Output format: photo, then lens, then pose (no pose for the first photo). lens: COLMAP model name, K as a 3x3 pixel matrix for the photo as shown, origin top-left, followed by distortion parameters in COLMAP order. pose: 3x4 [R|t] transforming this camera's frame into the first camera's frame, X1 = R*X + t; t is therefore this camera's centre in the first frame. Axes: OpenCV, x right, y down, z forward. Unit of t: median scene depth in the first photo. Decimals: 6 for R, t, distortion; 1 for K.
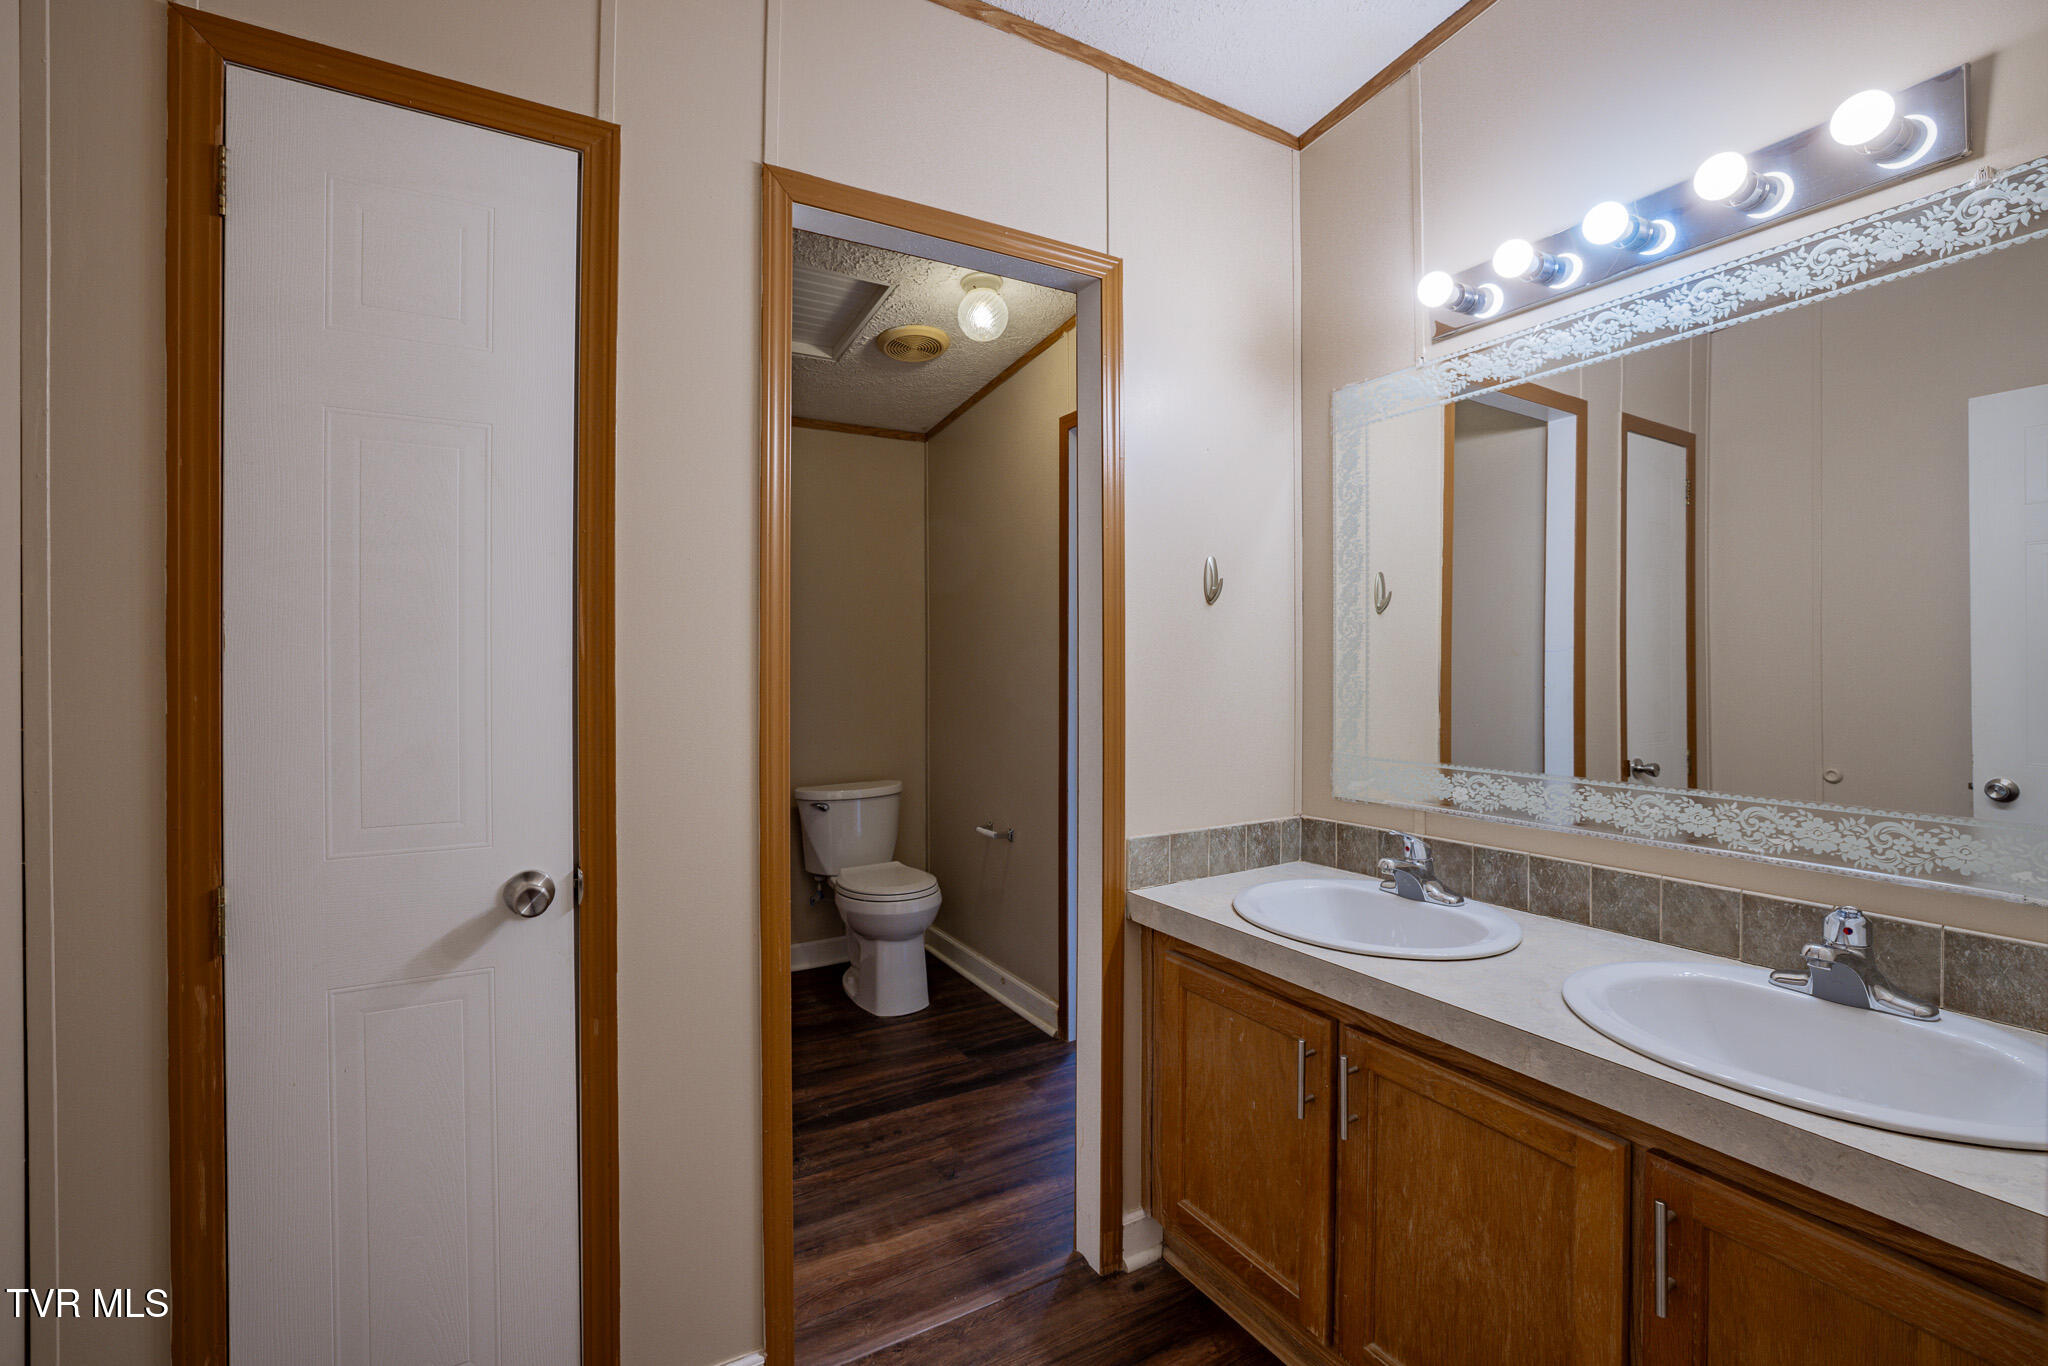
lens RADIAL K [[885.8, 0, 1040.1], [0, 885.8, 670.0], [0, 0, 1]] dist [-0.018246, 0.000768]
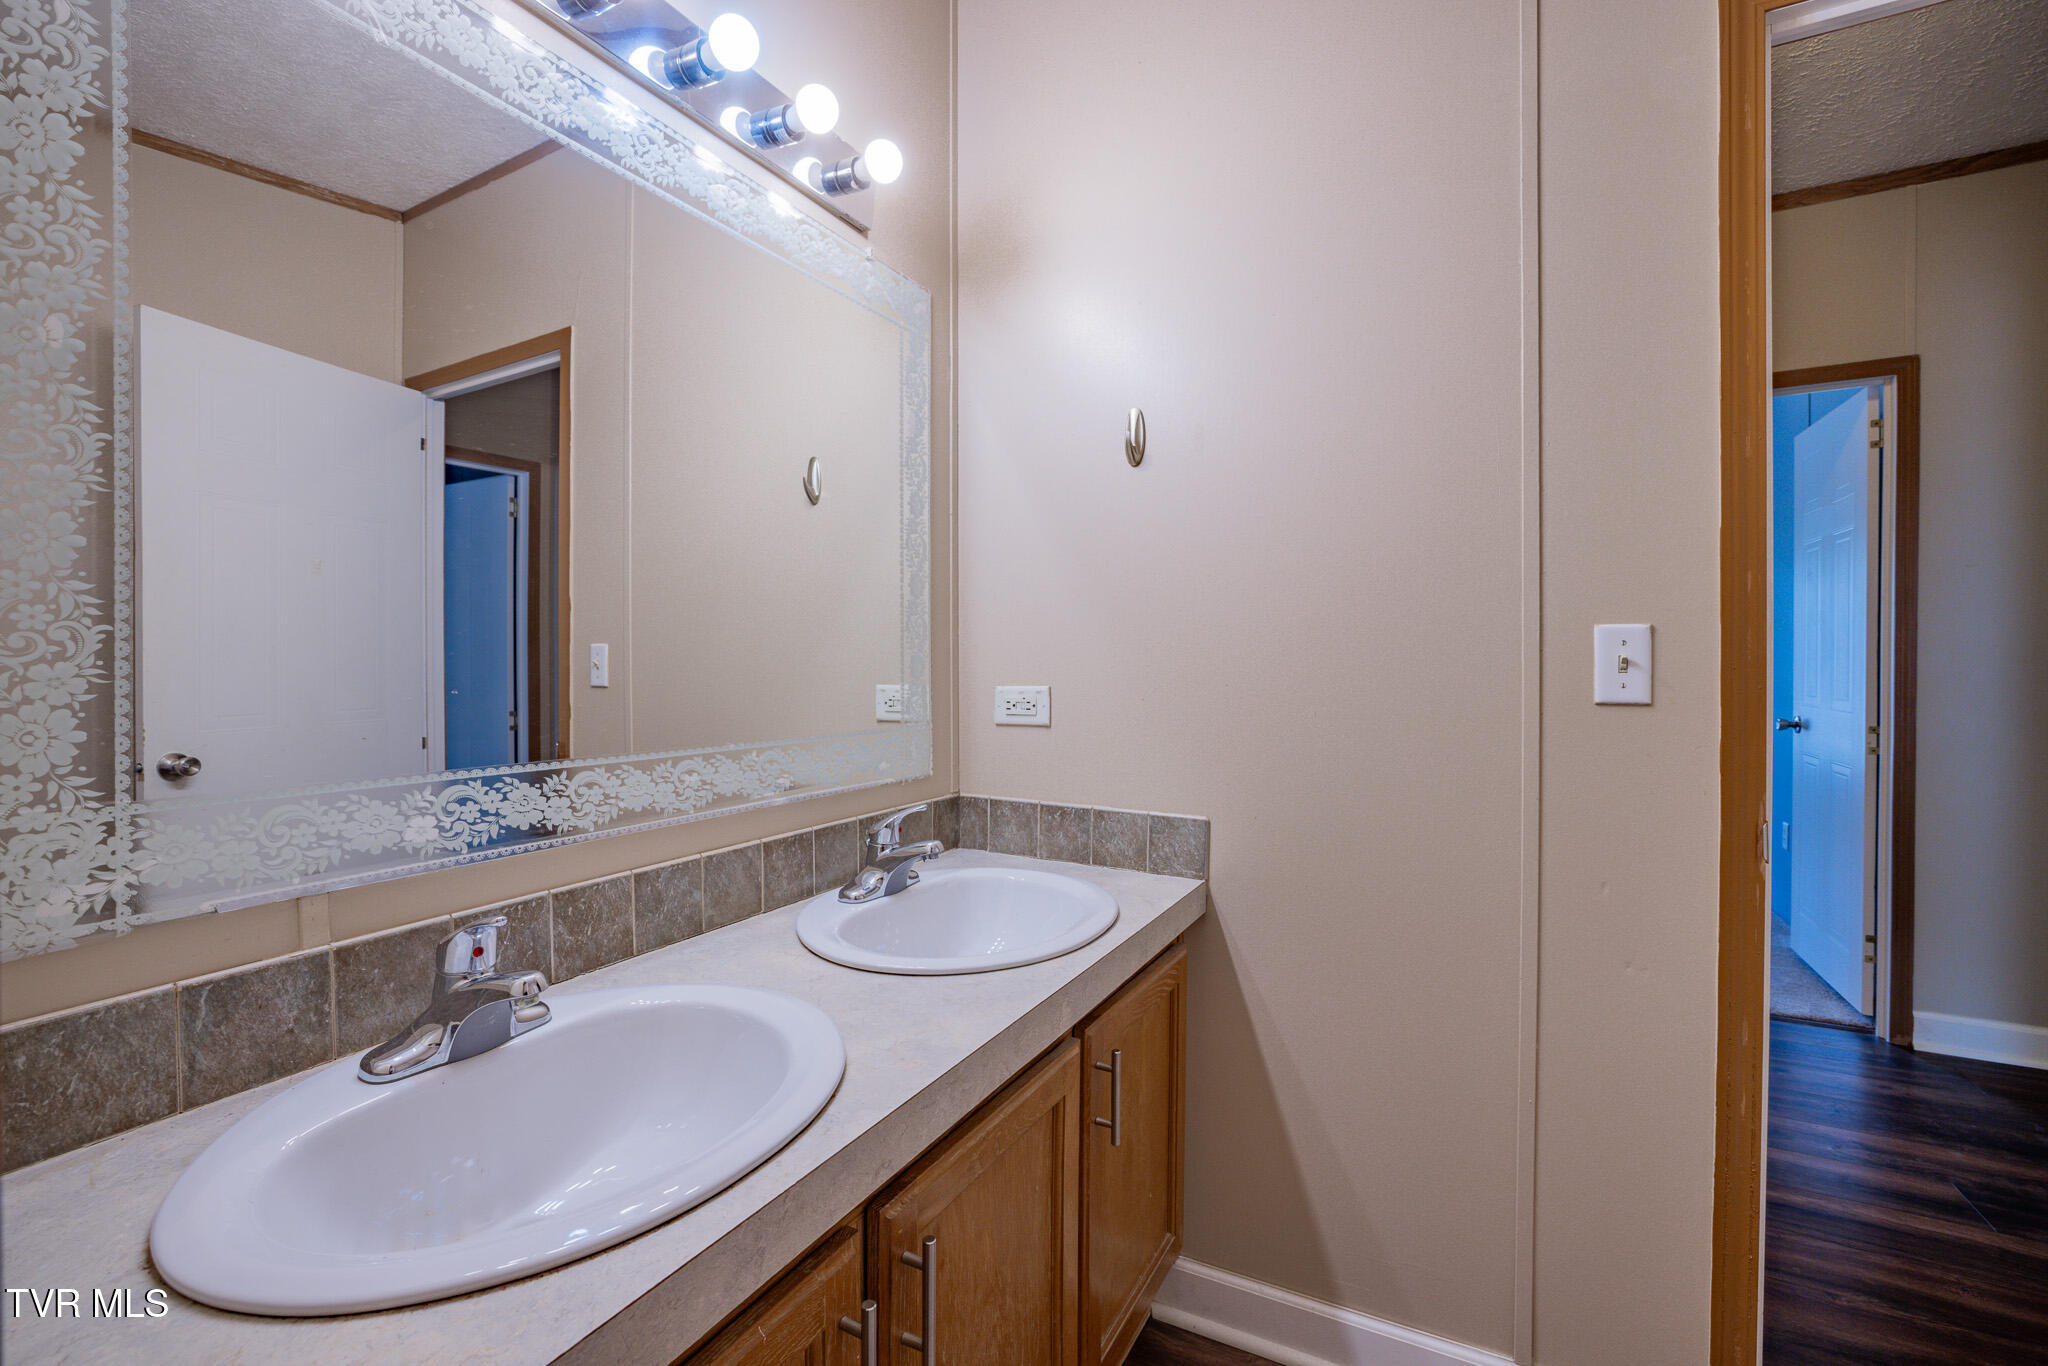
lens RADIAL K [[885.8, 0, 1040.1], [0, 885.8, 670.0], [0, 0, 1]] dist [-0.018246, 0.000768]
pose [[-0.528530, -0.005374, 0.848898, -0.156483], [0.000089, 0.999980, 0.006385, 0.048468], [-0.848915, 0.003451, -0.528519, 1.043710]]
